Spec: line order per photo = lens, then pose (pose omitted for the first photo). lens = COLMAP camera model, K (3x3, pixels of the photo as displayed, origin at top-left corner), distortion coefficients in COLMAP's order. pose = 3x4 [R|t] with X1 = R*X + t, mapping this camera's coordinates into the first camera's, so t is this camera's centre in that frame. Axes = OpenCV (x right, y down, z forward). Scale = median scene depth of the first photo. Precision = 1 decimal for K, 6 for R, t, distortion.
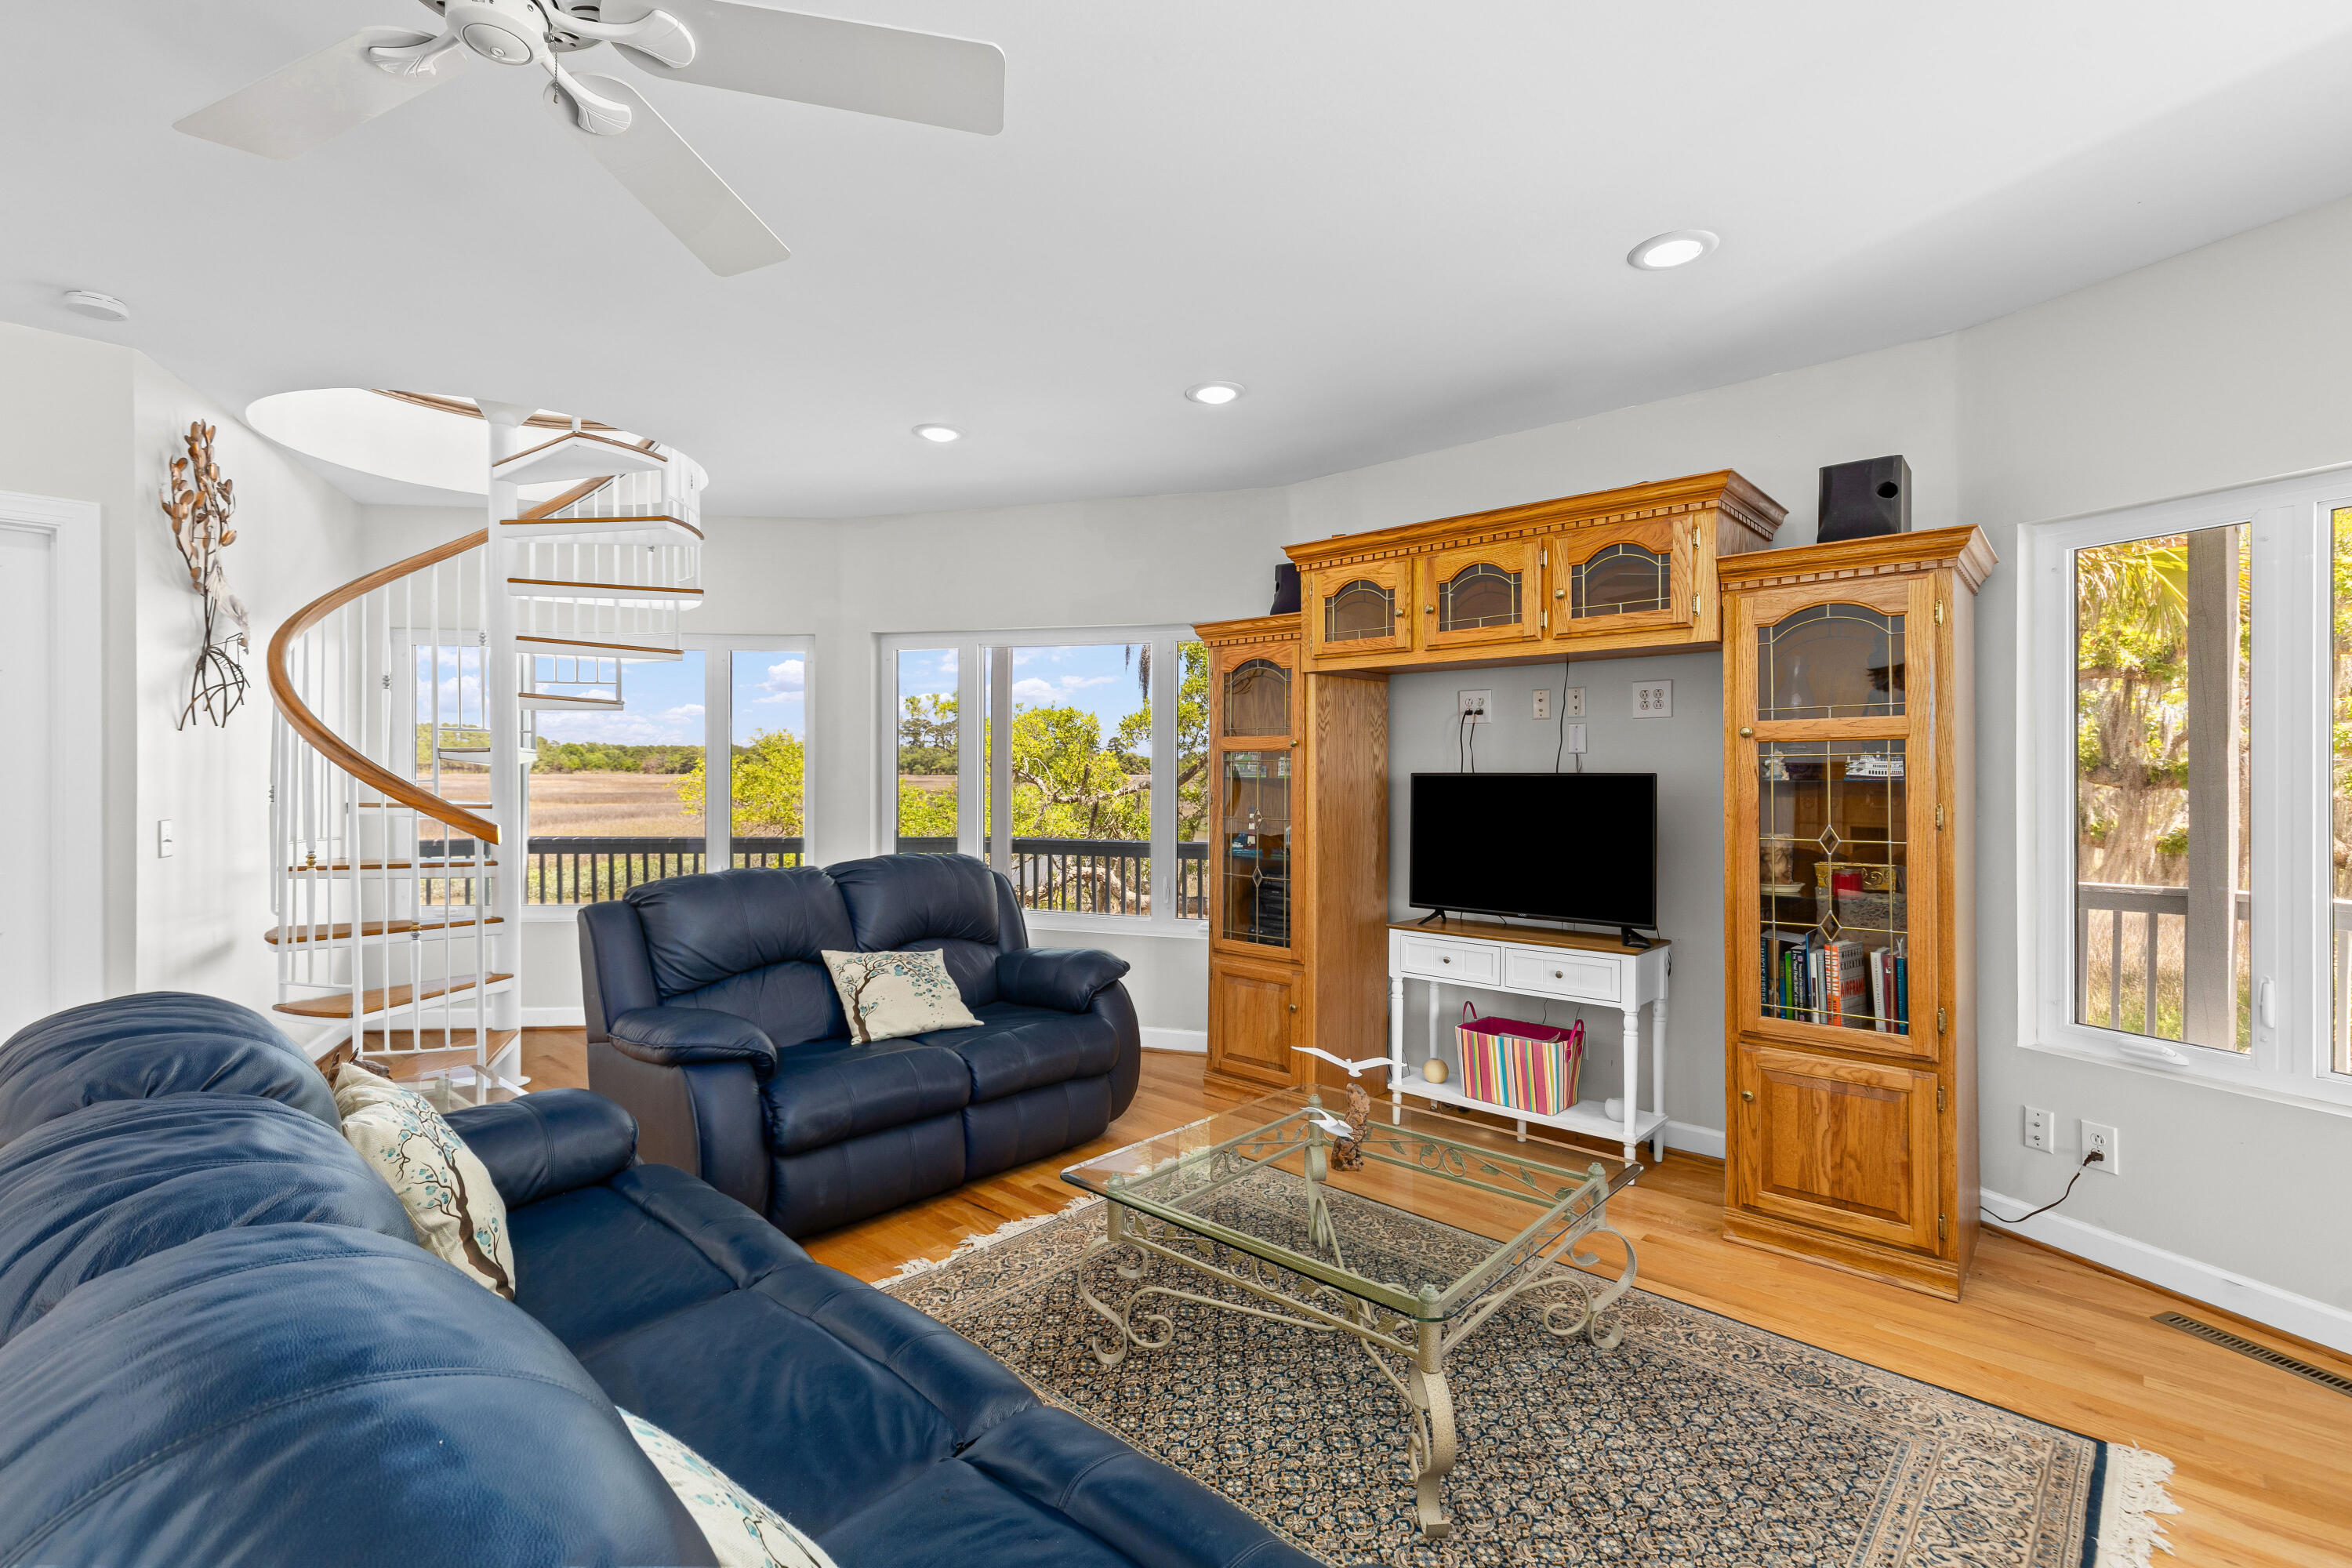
lens RADIAL K [[1061.6, 0, 1167.5], [0, 1061.6, 776.8], [0, 0, 1]] dist [0.000104, 0.000103]
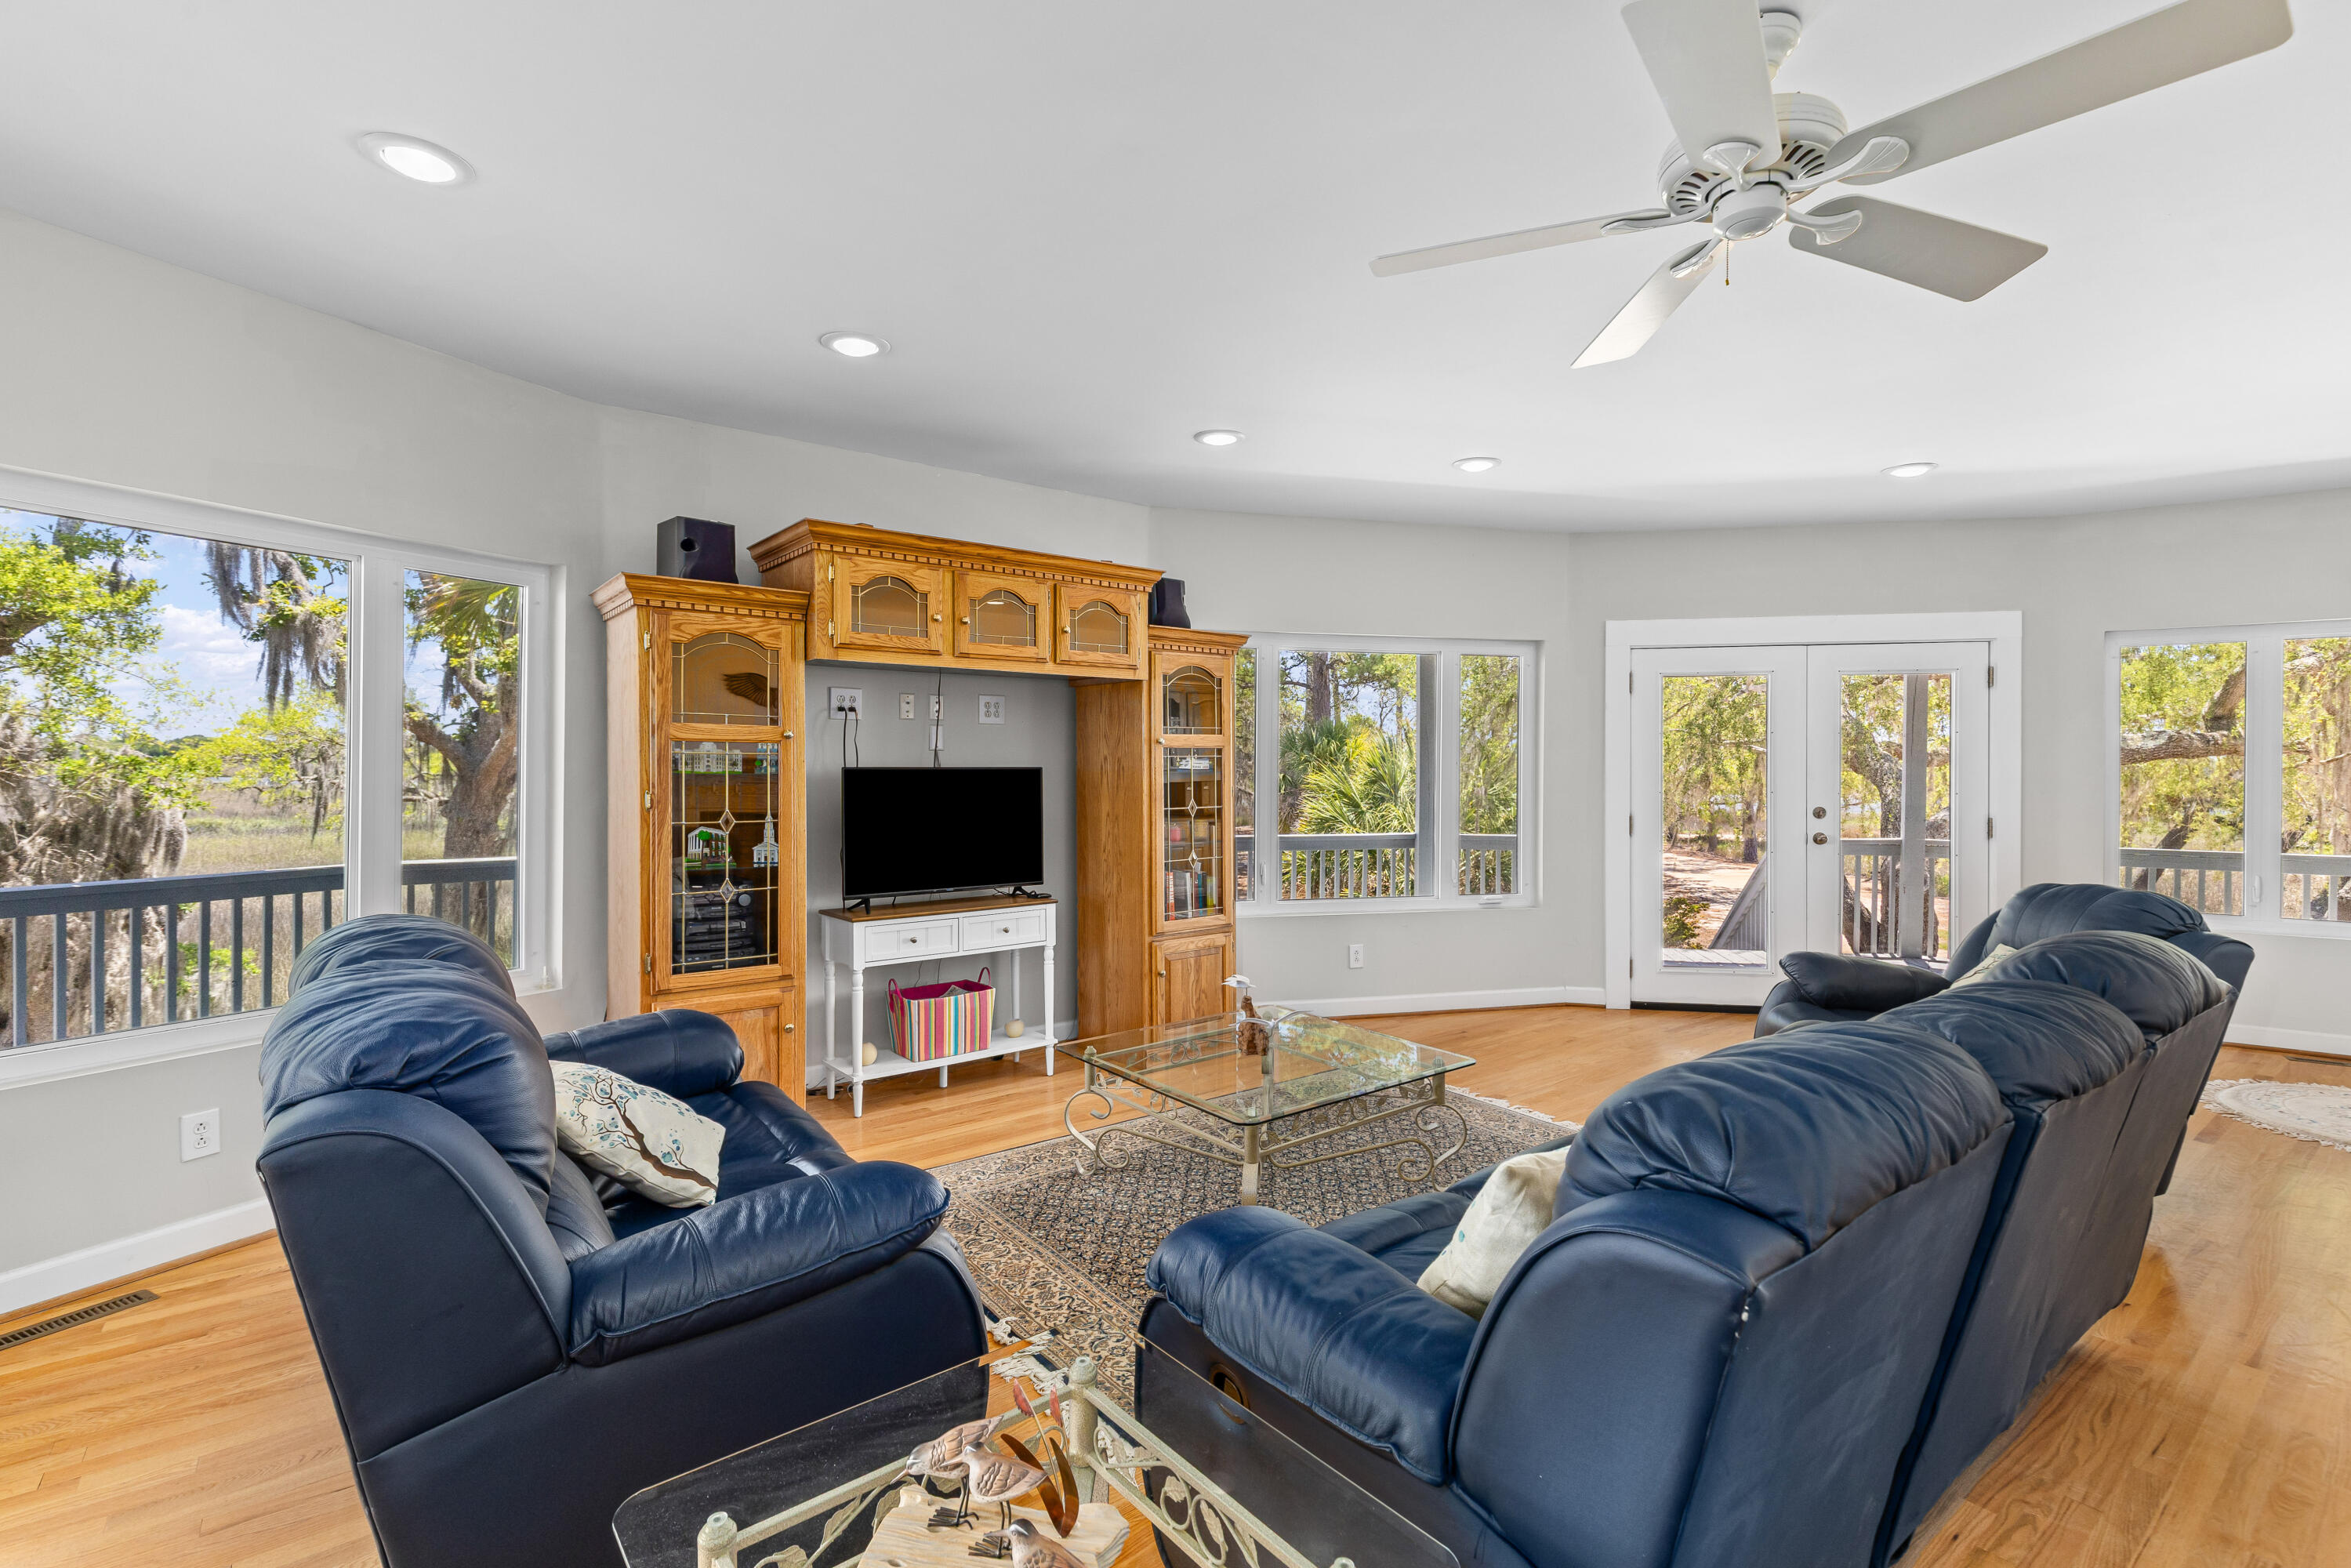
lens RADIAL K [[1061.2, 0, 1168.0], [0, 1061.2, 767.5], [0, 0, 1]] dist [0.000104, 0.000103]
pose [[0.161792, -0.002480, 0.986822, -0.775381], [-0.000081, 0.999997, 0.002526, -0.006146], [-0.986825, -0.000488, 0.161792, 0.575988]]
